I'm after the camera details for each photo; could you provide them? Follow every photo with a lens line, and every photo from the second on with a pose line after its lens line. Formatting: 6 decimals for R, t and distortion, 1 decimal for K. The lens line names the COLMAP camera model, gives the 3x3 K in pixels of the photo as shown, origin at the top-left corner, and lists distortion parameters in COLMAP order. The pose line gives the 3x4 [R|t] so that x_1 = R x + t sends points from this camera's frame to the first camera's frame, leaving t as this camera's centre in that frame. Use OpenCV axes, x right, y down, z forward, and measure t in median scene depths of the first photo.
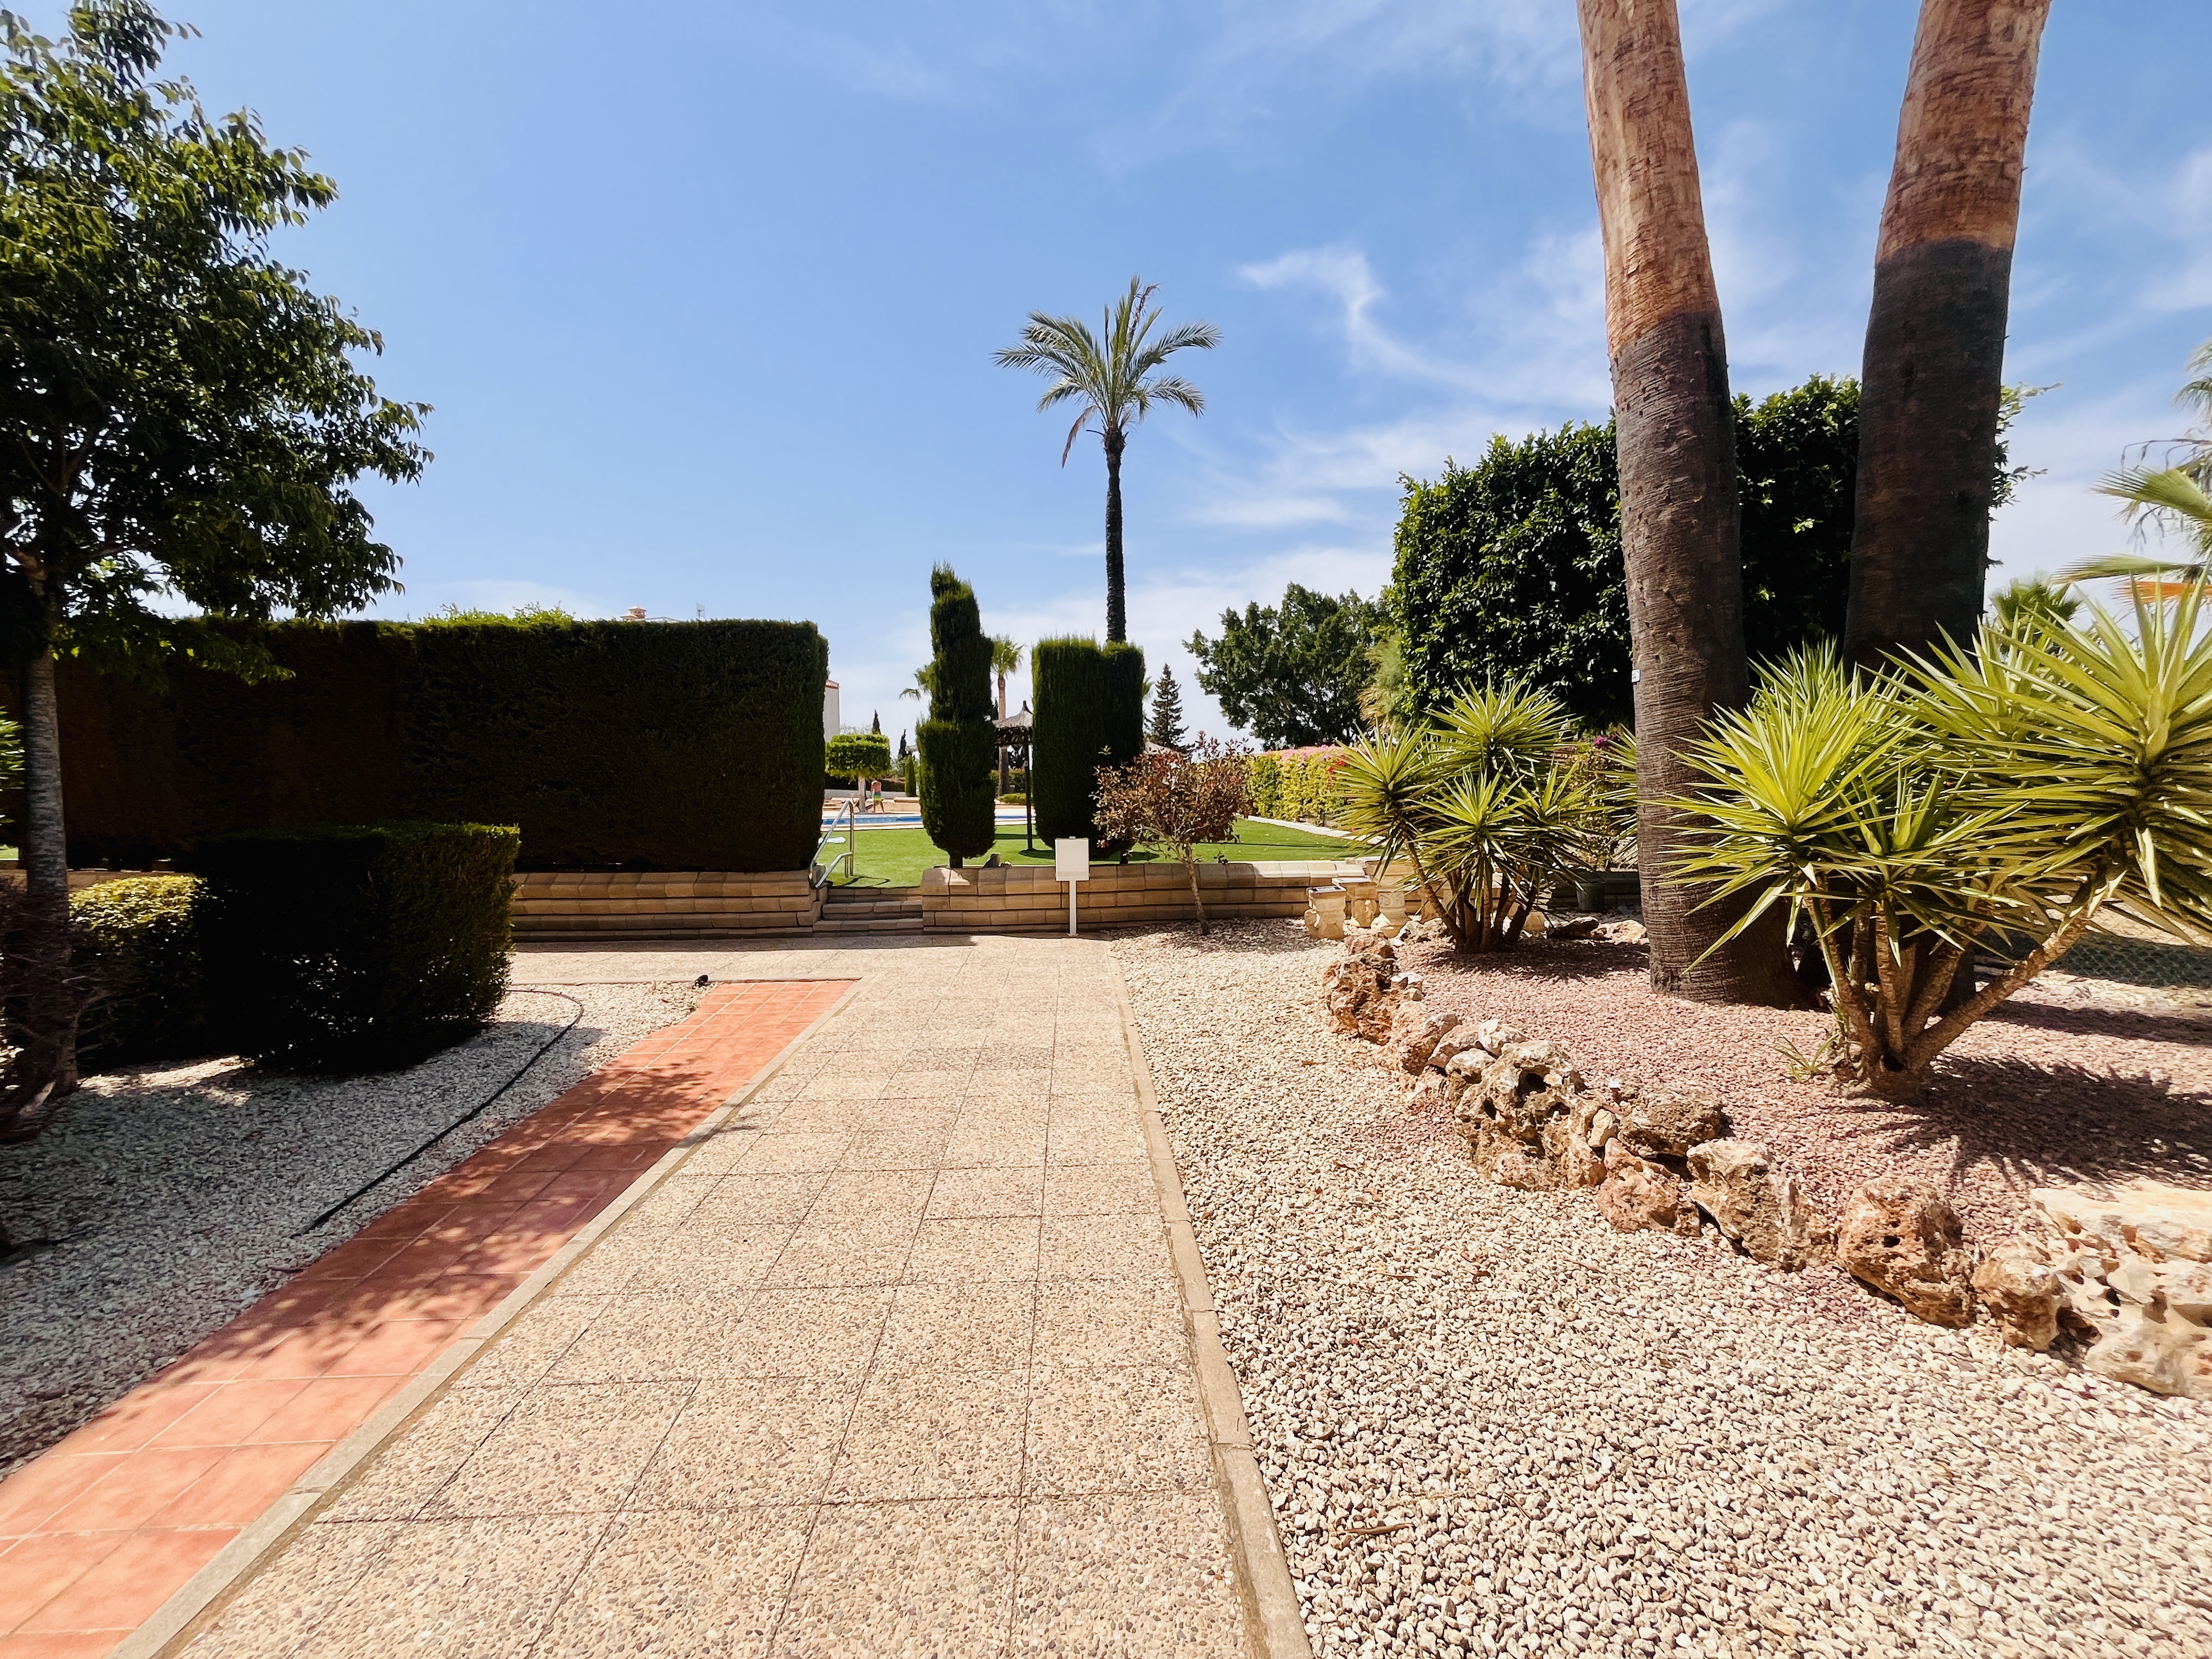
lens RADIAL K [[895.3, 0, 1102.2], [0, 895.3, 826.5], [0, 0, 1]] dist [-0.001820, 0.000109]
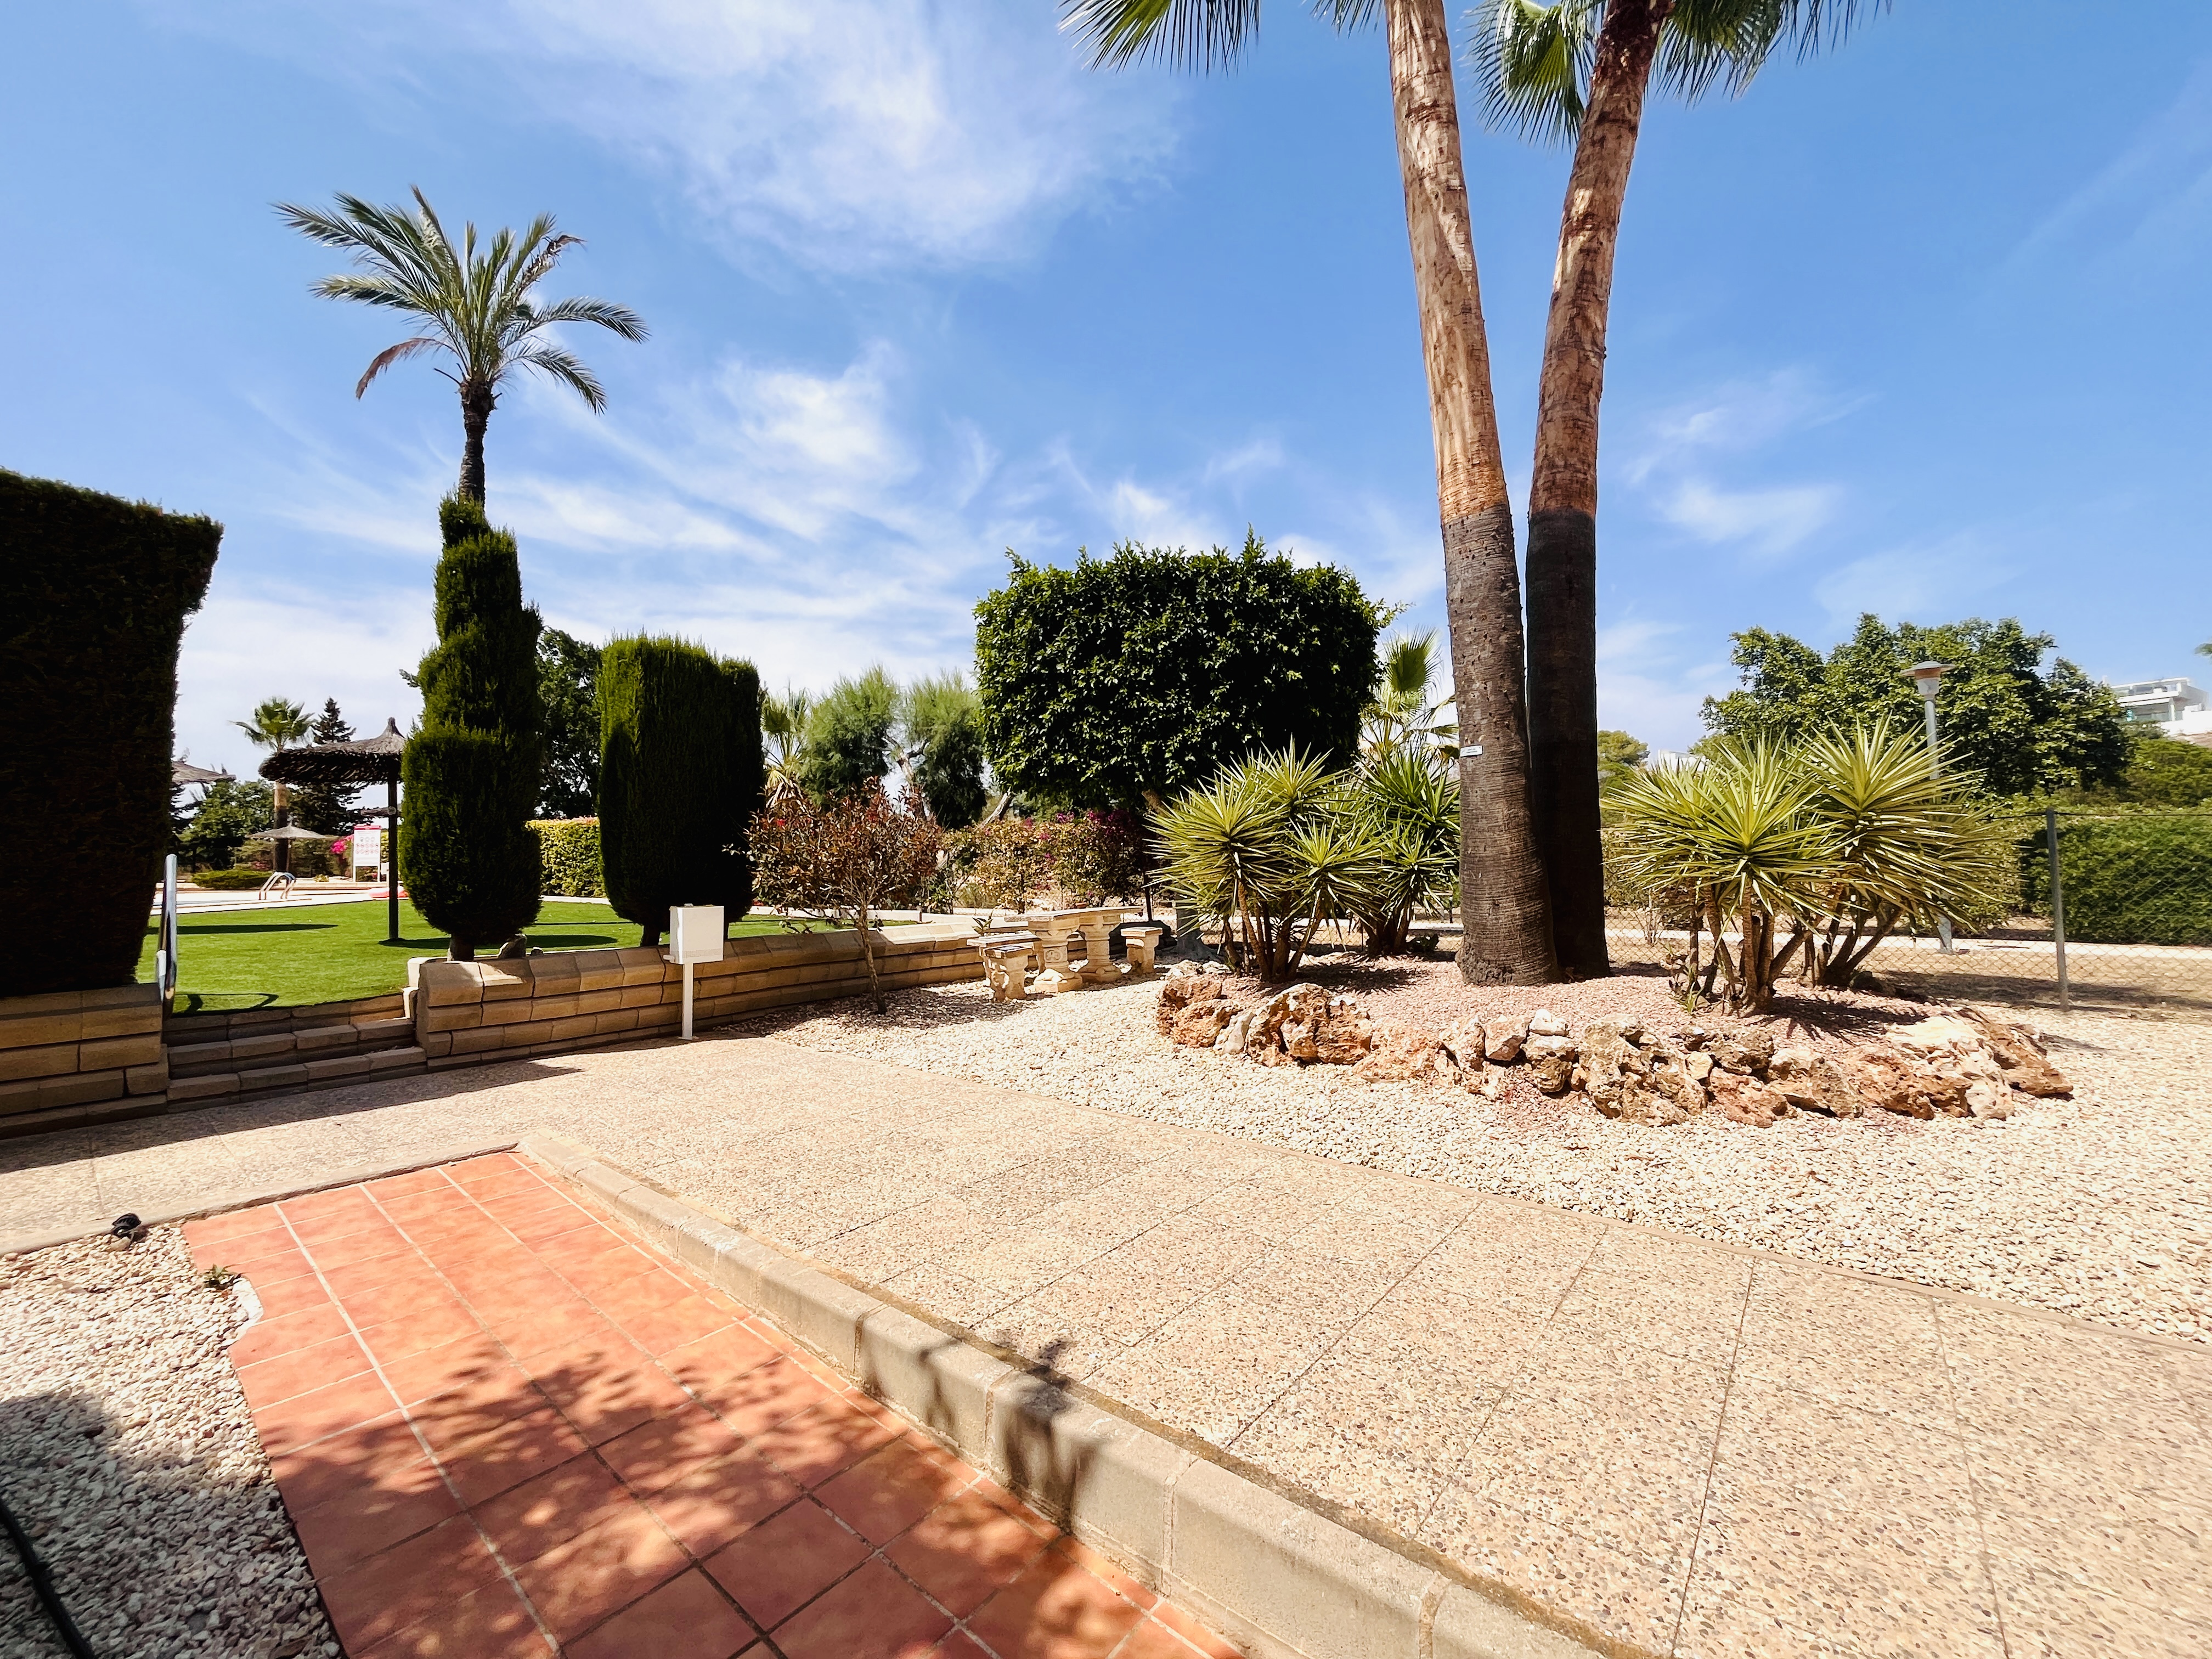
lens RADIAL K [[895.3, 0, 1102.2], [0, 895.3, 826.5], [0, 0, 1]] dist [-0.001820, 0.000109]
pose [[0.661396, 0.038904, 0.749027, -0.374738], [0.030863, 0.996396, -0.079005, 0.017155], [-0.749402, 0.075371, 0.657812, 0.255893]]
